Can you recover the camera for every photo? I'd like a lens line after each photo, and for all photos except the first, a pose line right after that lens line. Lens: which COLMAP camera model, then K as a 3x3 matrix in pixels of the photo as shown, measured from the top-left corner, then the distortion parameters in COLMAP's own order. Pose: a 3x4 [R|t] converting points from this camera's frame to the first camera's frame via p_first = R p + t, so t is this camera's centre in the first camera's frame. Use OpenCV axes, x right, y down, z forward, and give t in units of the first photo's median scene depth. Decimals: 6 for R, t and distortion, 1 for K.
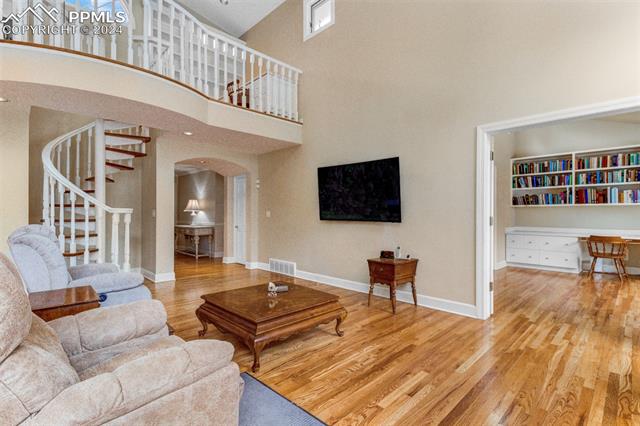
lens RADIAL K [[314.9, 0, 323.8], [0, 314.9, 211.5], [0, 0, 1]] dist [-0.003016, -0.000092]
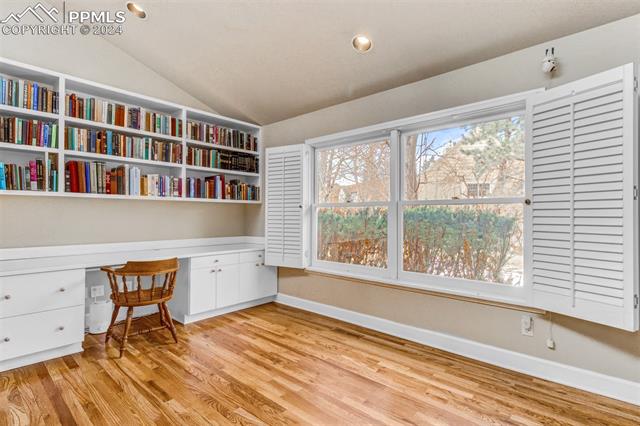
lens RADIAL K [[314.9, 0, 320.2], [0, 314.9, 215.7], [0, 0, 1]] dist [-0.003016, -0.000092]
pose [[-0.042182, 0.013221, 0.999022, 0.351659], [0.010294, 0.999865, -0.012798, 0.018806], [-0.999057, 0.009744, -0.042312, 0.678555]]
